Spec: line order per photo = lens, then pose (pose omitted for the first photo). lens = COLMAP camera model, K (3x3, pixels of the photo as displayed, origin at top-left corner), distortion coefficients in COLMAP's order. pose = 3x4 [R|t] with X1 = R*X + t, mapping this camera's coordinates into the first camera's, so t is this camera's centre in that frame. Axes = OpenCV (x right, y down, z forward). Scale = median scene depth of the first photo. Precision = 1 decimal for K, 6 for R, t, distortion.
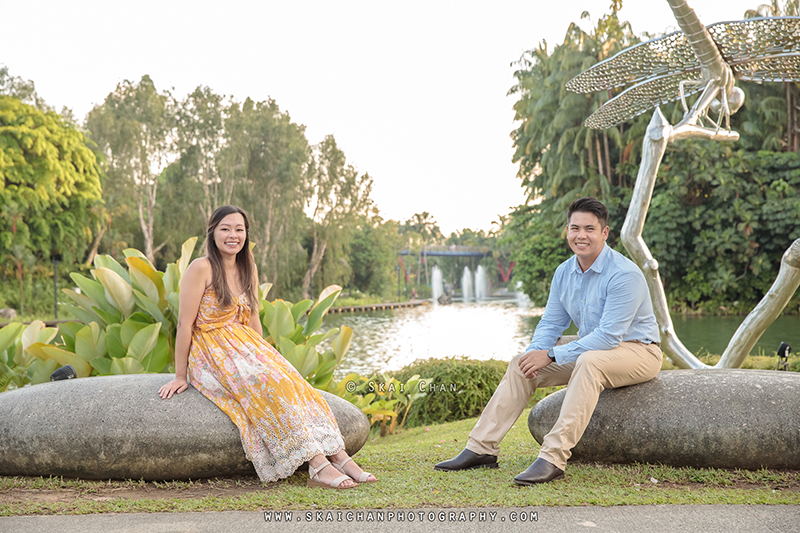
lens RADIAL K [[1730.7, 0, 426.2], [0, 1730.7, 226.0], [0, 0, 1]] dist [0.378558, 0.510759]
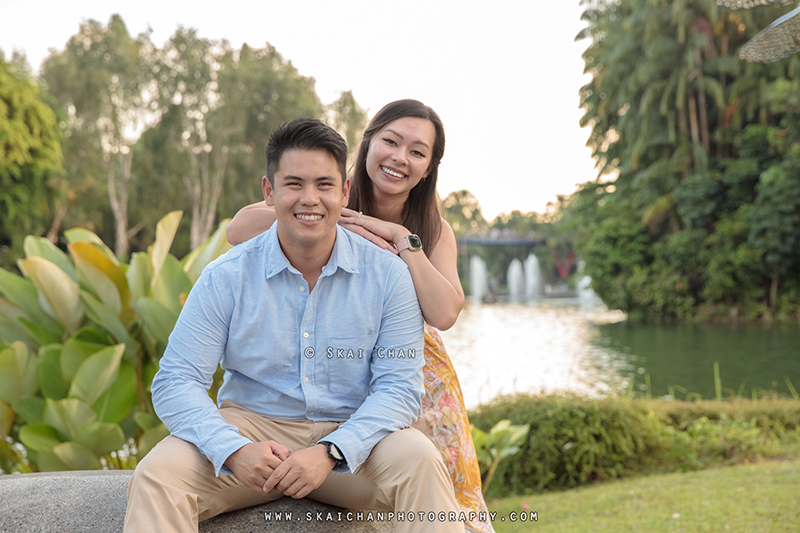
lens RADIAL K [[1637.8, 0, 400.0], [0, 1637.8, 266.5], [0, 0, 1]] dist [0.308289, 0.617655]
pose [[0.999965, 0.008333, 0.000704, -0.031649], [-0.008351, 0.999494, 0.030696, 0.004489], [-0.000448, -0.030701, 0.999529, 0.244969]]
